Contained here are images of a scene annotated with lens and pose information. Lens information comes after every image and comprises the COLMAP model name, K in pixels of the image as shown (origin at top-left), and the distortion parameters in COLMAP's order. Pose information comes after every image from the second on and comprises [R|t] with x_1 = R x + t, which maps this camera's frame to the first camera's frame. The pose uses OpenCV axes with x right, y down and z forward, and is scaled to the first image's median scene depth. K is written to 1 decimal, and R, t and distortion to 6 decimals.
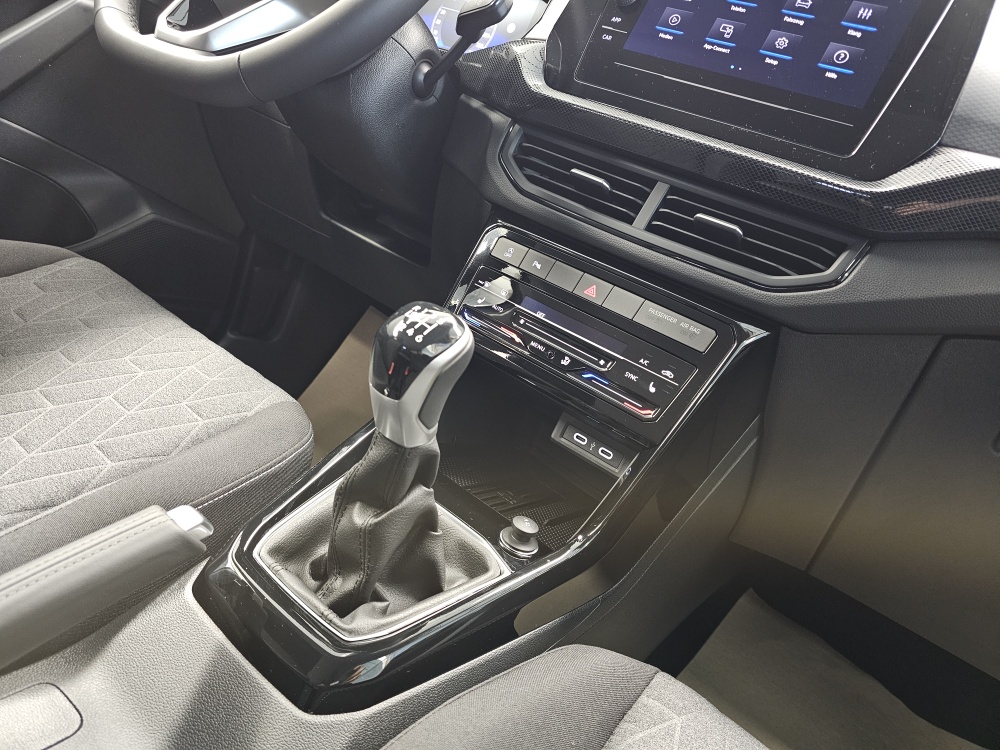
lens RADIAL K [[683.5, 0, 490.2], [0, 683.5, 364.5], [0, 0, 1]] dist [0.065463, -0.068438]
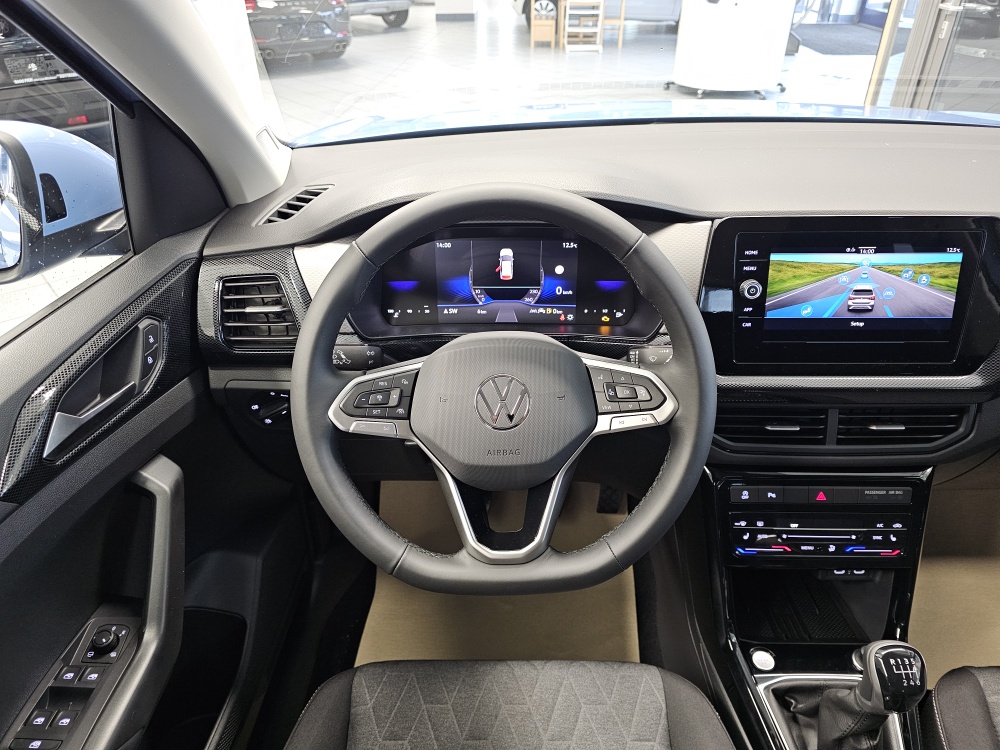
lens RADIAL K [[683.5, 0, 503.5], [0, 683.5, 369.4], [0, 0, 1]] dist [0.065463, -0.068438]
pose [[0.773156, -0.564786, 0.288526, -0.647440], [0.440707, 0.805590, 0.395982, -1.215838], [-0.456079, -0.179001, 0.871752, 0.092500]]
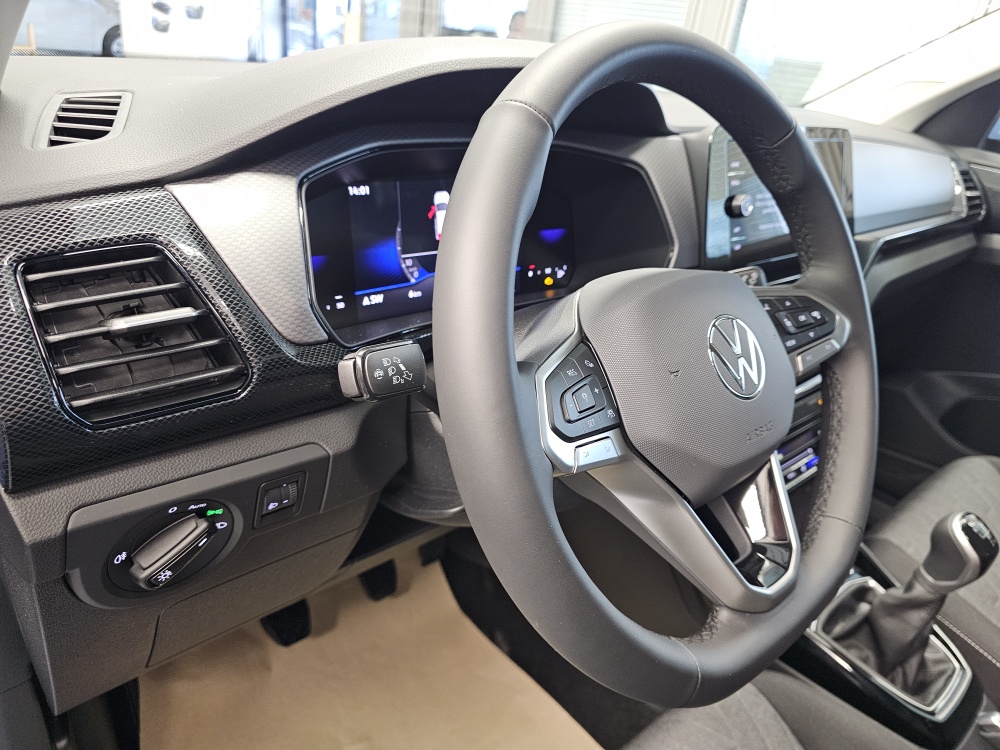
lens RADIAL K [[683.5, 0, 513.8], [0, 683.5, 367.8], [0, 0, 1]] dist [0.065463, -0.068438]
pose [[0.228445, -0.664254, 0.711744, -0.944058], [0.268019, 0.745737, 0.609953, -1.229578], [-0.935937, 0.051420, 0.348393, 1.051293]]
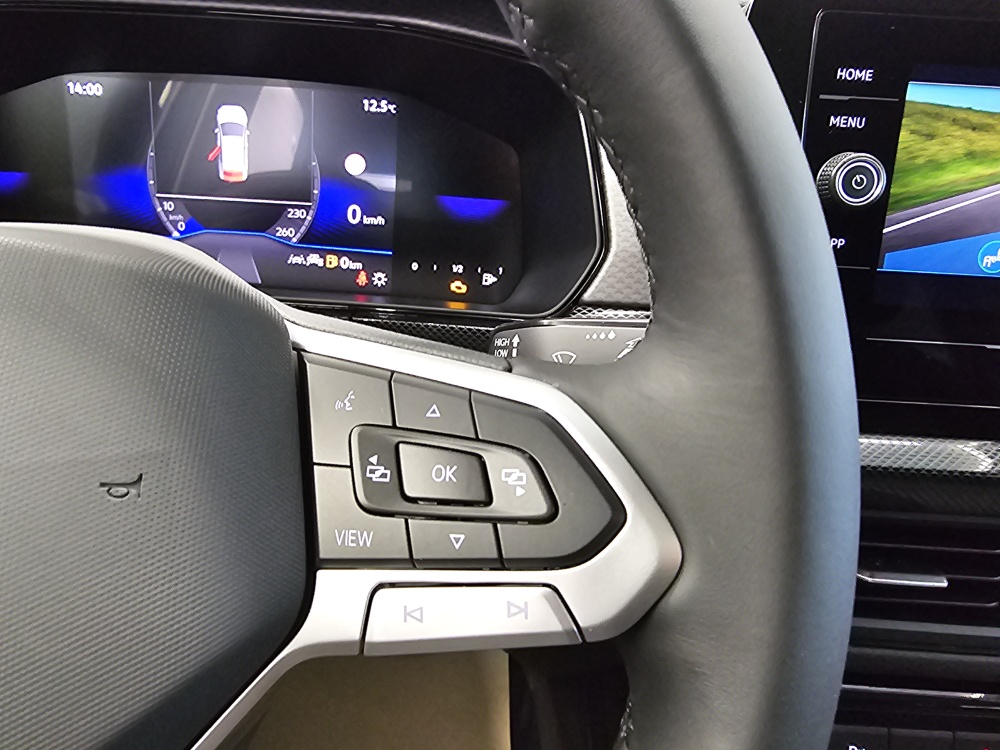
lens RADIAL K [[694.9, 0, 421.4], [0, 694.9, 357.9], [0, 0, 1]] dist [0.004201, -0.002378]
pose [[0.795585, -0.495810, 0.348162, -0.244871], [0.388234, 0.858405, 0.335283, -0.756593], [-0.465101, -0.131578, 0.875425, 0.791085]]
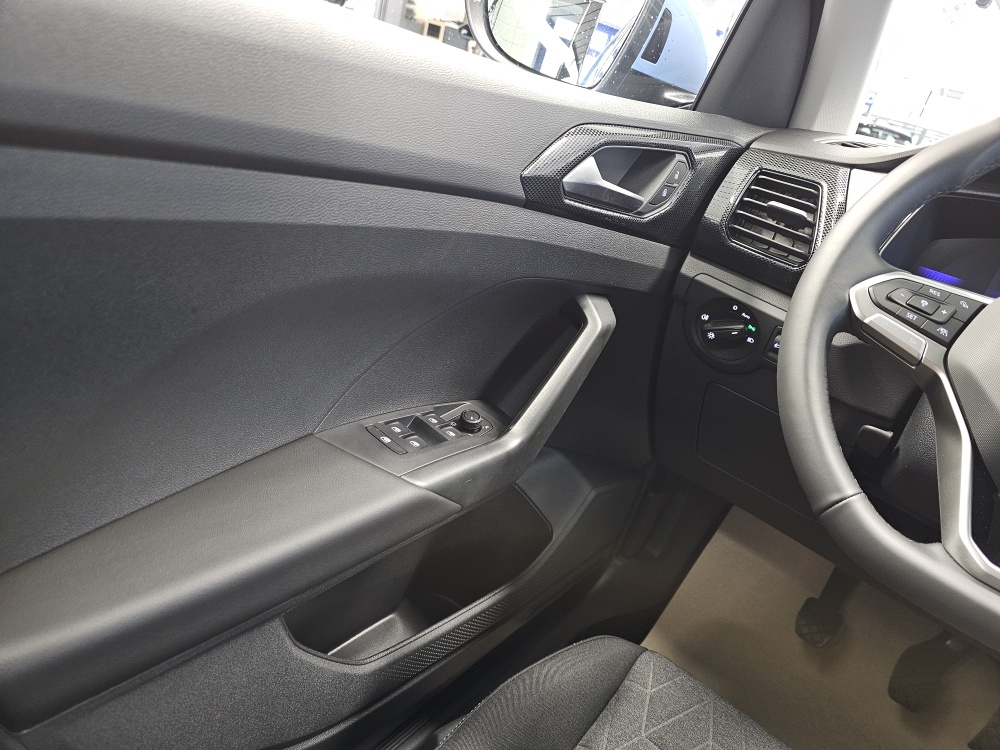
lens RADIAL K [[683.5, 0, 505.4], [0, 683.5, 379.5], [0, 0, 1]] dist [0.065463, -0.068438]
pose [[0.996614, -0.043450, -0.069810, -0.979102], [0.050220, 0.993884, 0.098345, -0.821250], [0.065110, -0.101518, 0.992701, 0.277615]]
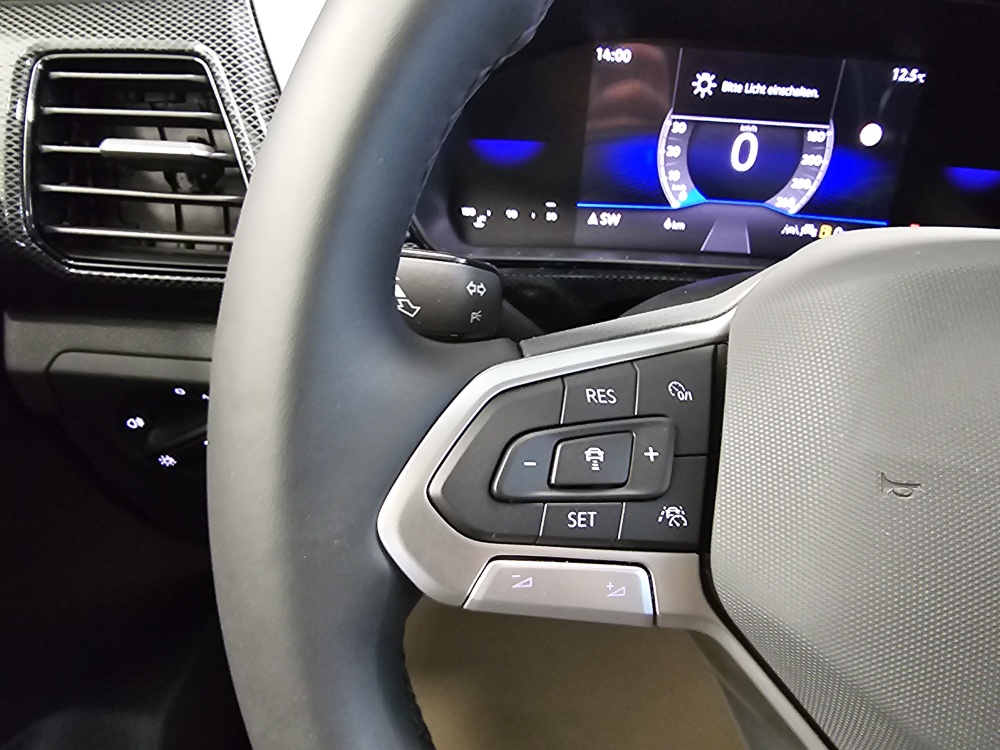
lens RADIAL K [[694.9, 0, 496.8], [0, 694.9, 368.9], [0, 0, 1]] dist [0.004201, -0.002378]
pose [[0.785902, -0.532128, 0.314957, -0.599537], [0.380011, 0.817446, 0.432867, -0.968552], [-0.487801, -0.220504, 0.844647, 1.000524]]
